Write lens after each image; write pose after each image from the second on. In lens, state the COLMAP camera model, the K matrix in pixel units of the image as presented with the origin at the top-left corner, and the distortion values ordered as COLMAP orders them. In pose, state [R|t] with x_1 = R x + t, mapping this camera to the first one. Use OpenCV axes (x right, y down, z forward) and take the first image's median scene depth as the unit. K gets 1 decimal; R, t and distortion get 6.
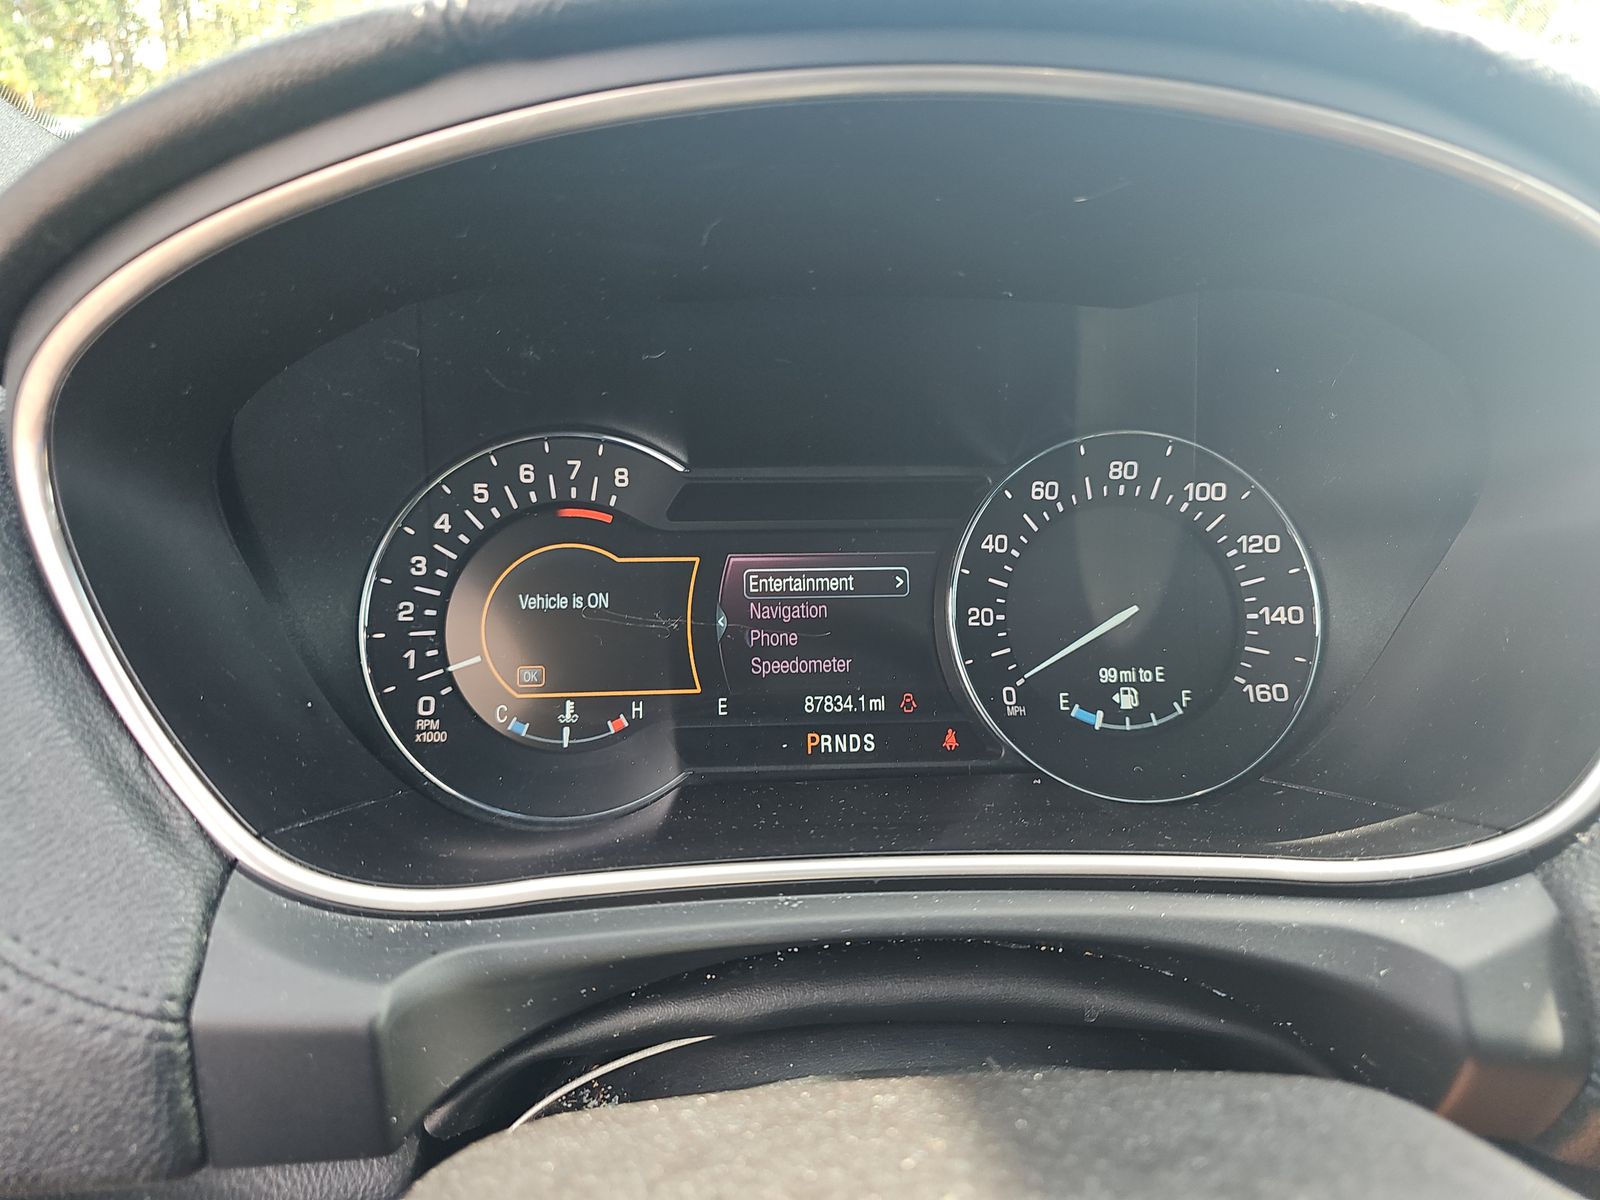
lens RADIAL K [[1138.6, 0, 800.0], [0, 1138.6, 600.0], [0, 0, 1]] dist [0.096459, 0.000506]
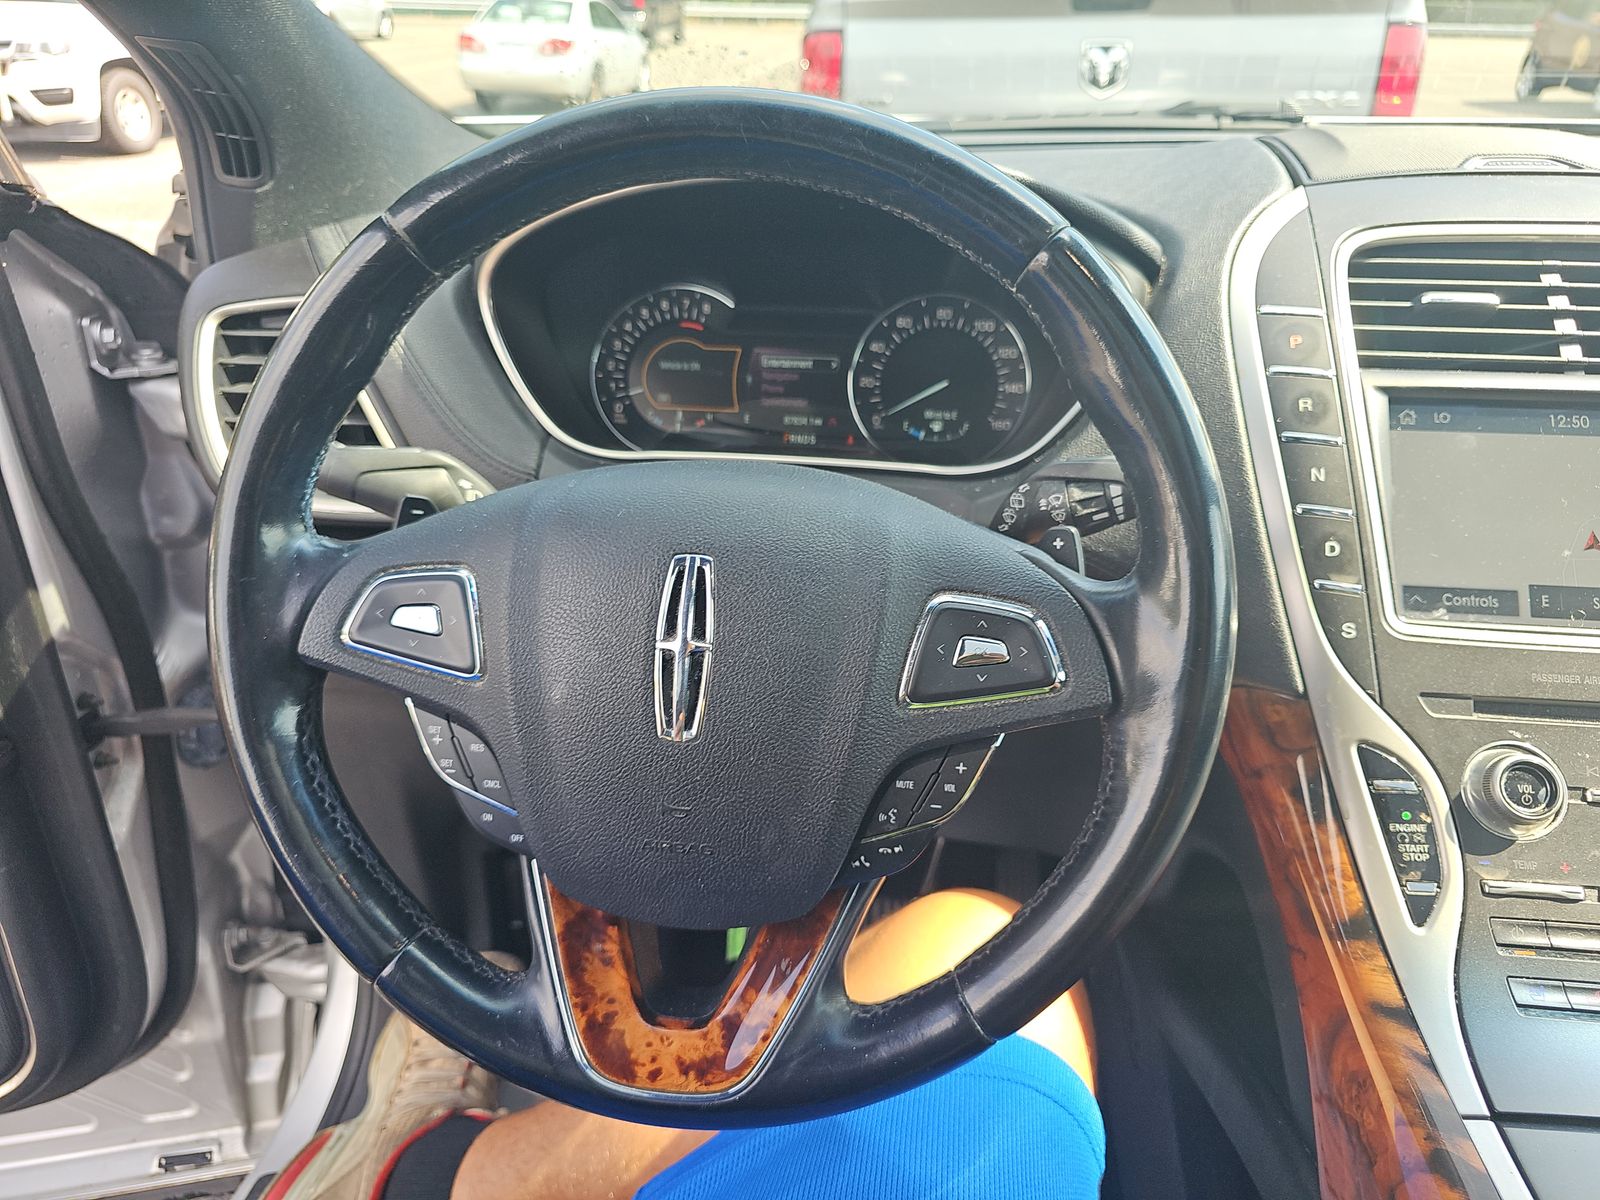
lens RADIAL K [[1138.6, 0, 800.0], [0, 1138.6, 600.0], [0, 0, 1]] dist [0.096459, 0.000506]
pose [[0.978442, 0.081424, -0.189795, 0.472736], [-0.058047, 0.990377, 0.125637, 0.156479], [0.198199, -0.111911, 0.973752, -1.143699]]
